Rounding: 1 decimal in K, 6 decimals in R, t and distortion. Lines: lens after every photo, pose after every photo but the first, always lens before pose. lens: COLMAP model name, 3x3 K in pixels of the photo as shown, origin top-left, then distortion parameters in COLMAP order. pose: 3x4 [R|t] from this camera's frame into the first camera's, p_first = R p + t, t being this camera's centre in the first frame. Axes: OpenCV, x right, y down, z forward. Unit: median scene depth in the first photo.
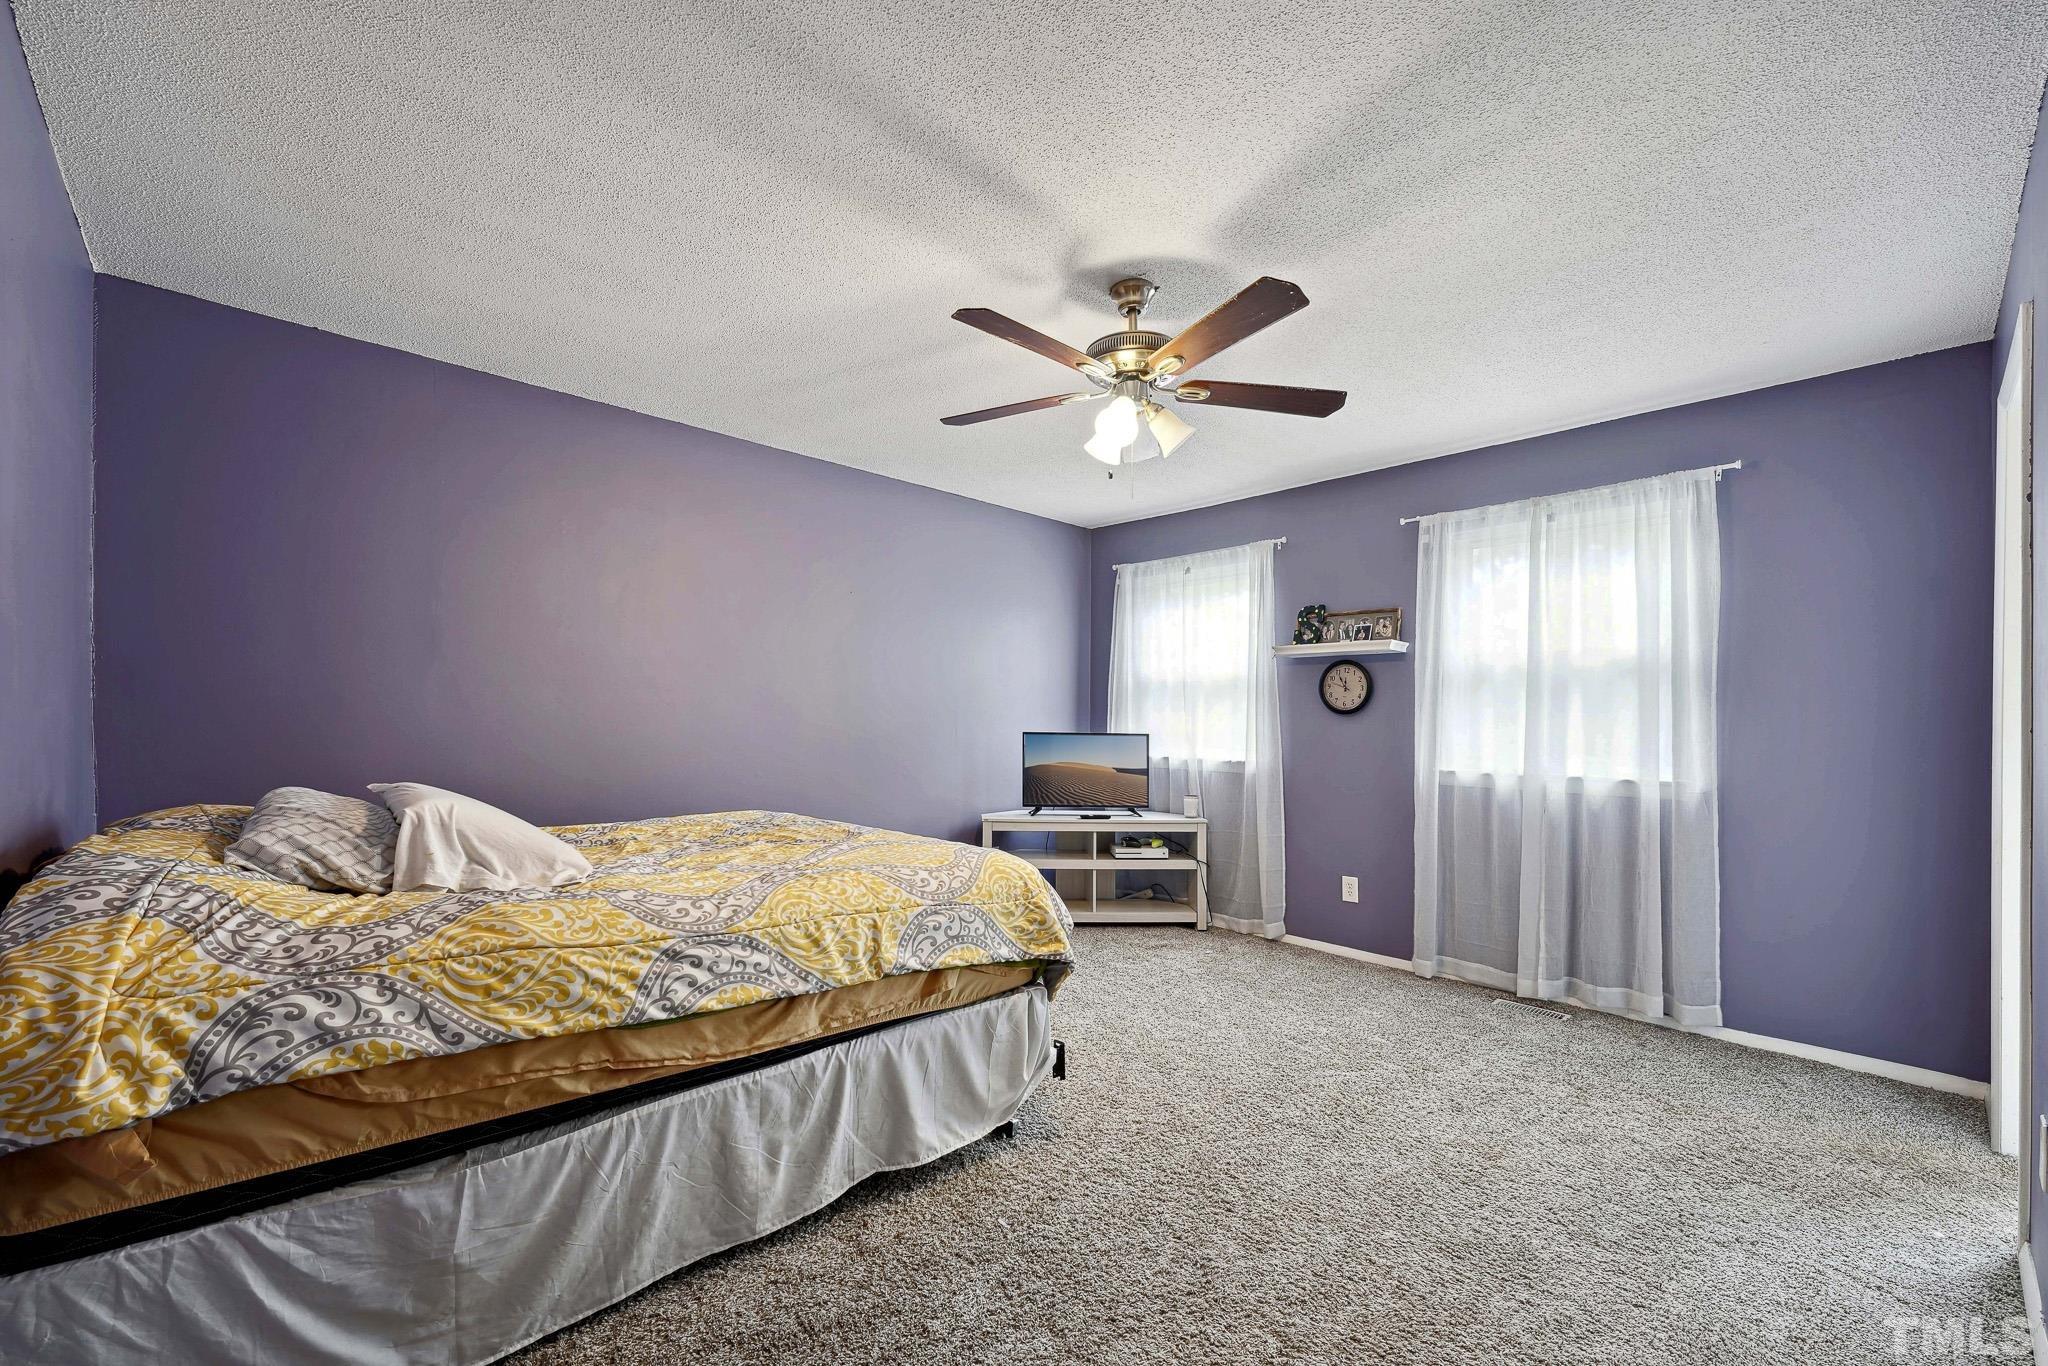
lens RADIAL K [[823.7, 0, 1015.1], [0, 823.7, 697.4], [0, 0, 1]] dist [-0.002697, -0.000195]
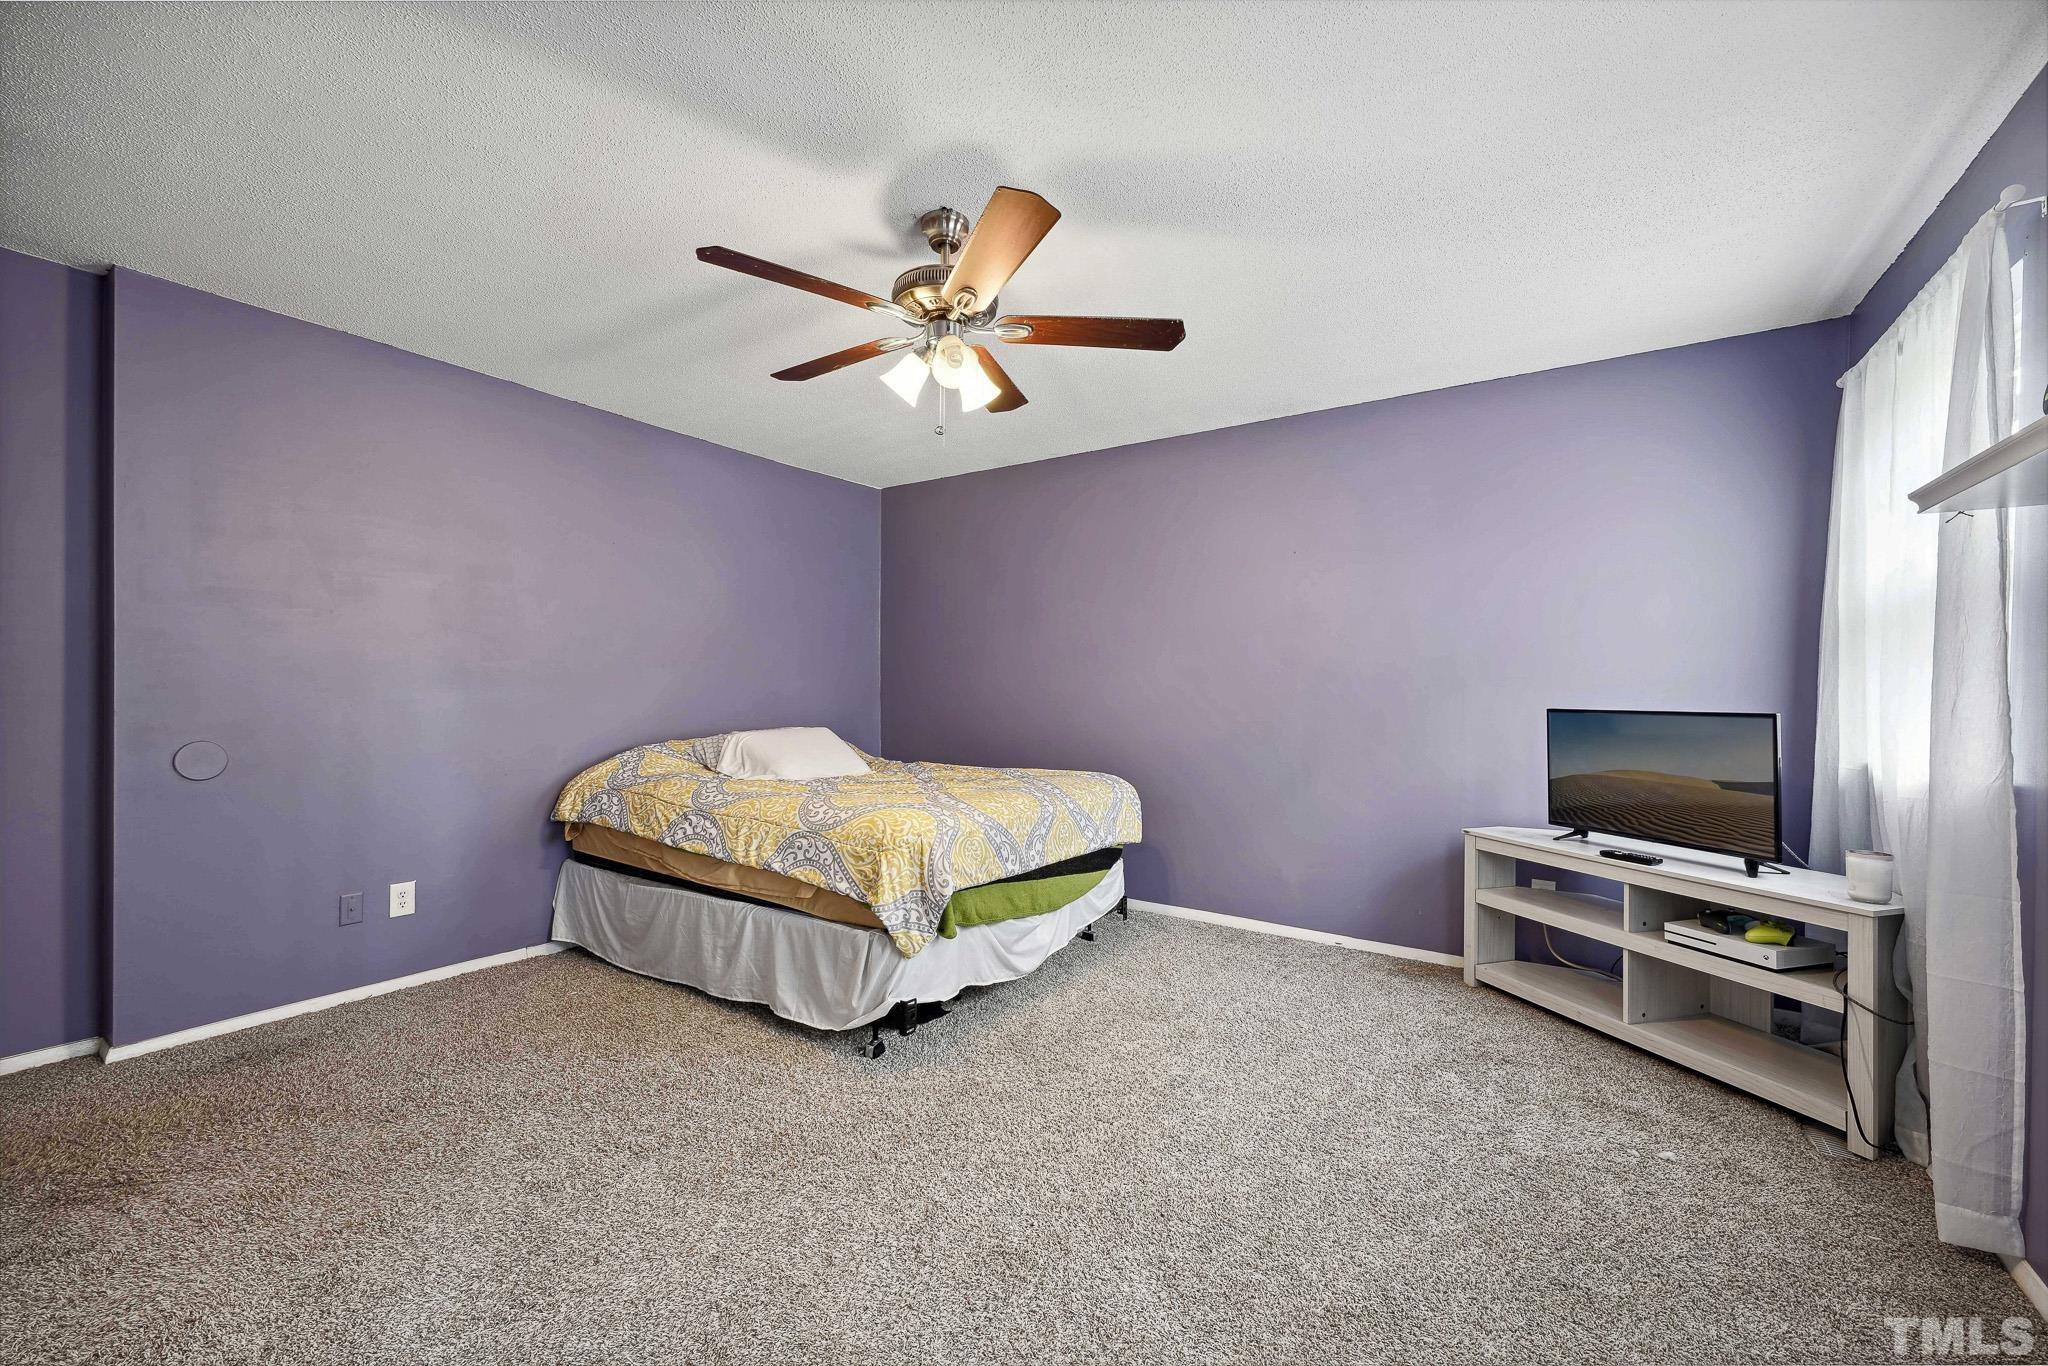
lens RADIAL K [[801.8, 0, 1024.0], [0, 801.8, 683.0], [0, 0, 1]] dist [0.001142, 0.000311]
pose [[0.237325, -0.026919, -0.971057, 1.195874], [0.027684, 0.999397, -0.020938, 0.051904], [0.971036, -0.021913, 0.237927, 1.012074]]
